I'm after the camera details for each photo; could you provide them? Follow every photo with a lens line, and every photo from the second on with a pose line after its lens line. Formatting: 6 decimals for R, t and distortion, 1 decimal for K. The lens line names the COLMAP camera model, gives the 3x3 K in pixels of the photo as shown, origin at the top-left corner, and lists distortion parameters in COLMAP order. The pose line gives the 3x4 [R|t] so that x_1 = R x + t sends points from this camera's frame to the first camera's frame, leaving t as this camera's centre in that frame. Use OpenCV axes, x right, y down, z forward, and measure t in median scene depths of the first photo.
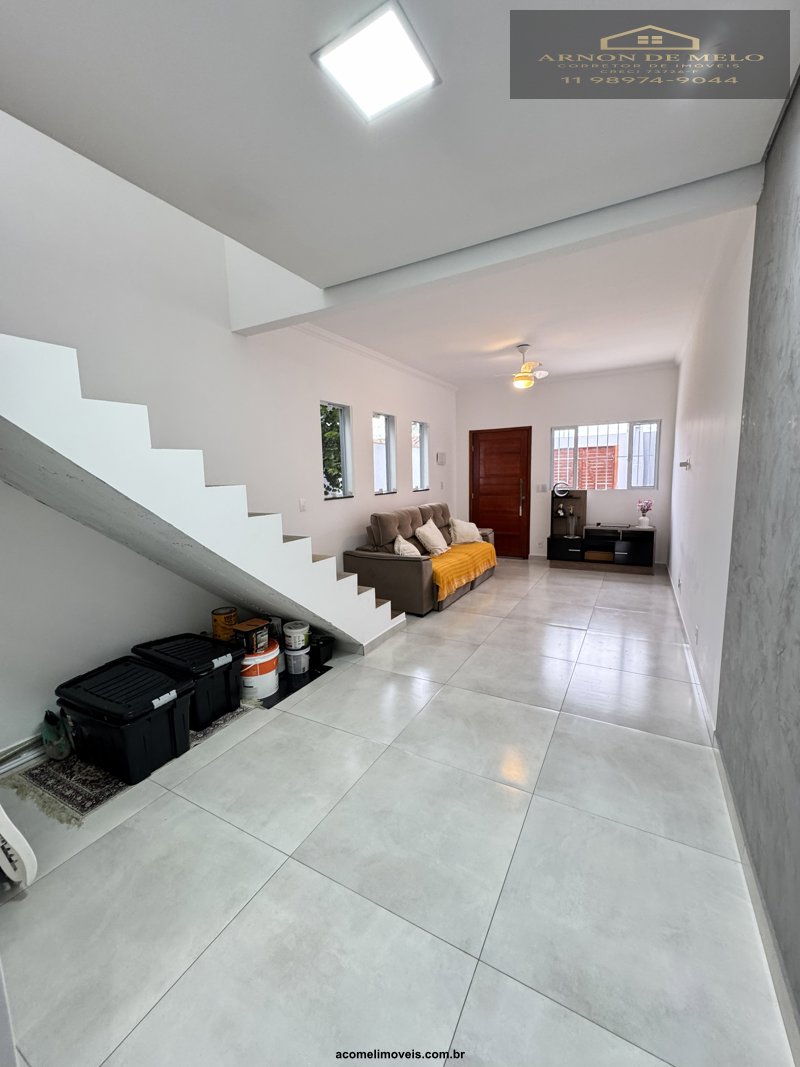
lens RADIAL K [[426.4, 0, 400.4], [0, 426.4, 533.9], [0, 0, 1]] dist [-0.004299, 0.000438]
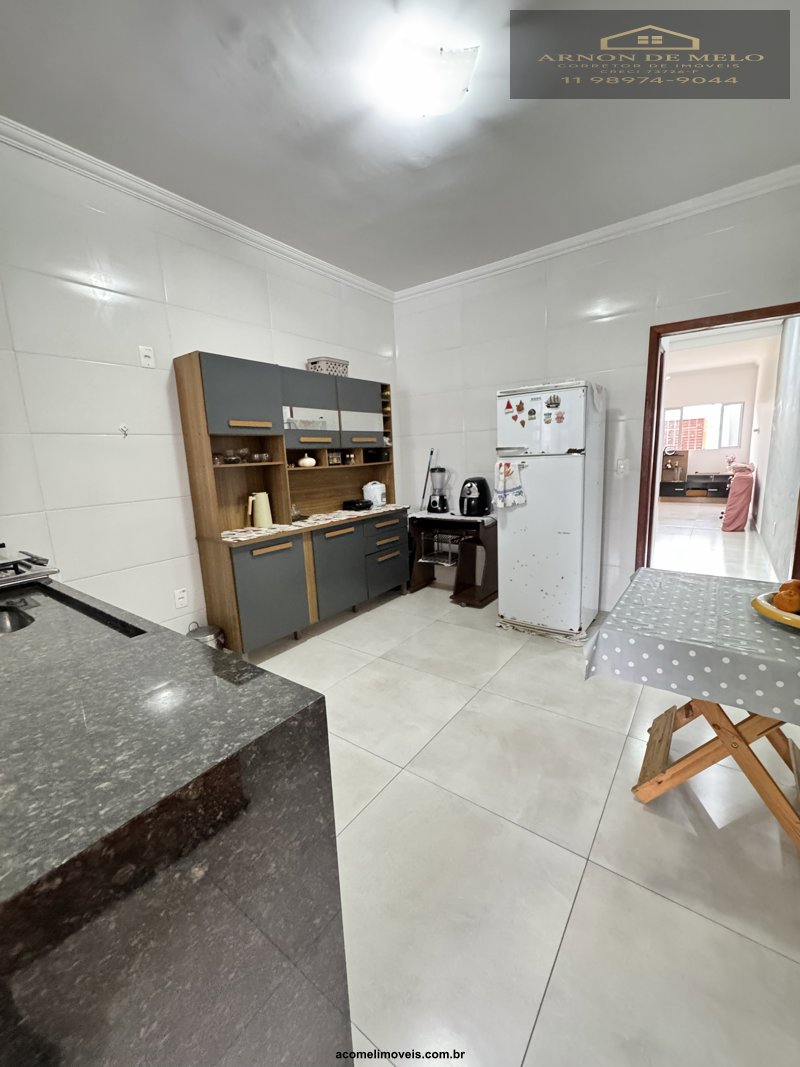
lens RADIAL K [[426.4, 0, 403.2], [0, 426.4, 528.6], [0, 0, 1]] dist [-0.004299, 0.000438]
pose [[0.992296, 0.008623, -0.123593, -0.389443], [-0.003824, 0.999231, 0.039018, 0.124042], [0.123834, -0.038245, 0.991566, -0.649496]]
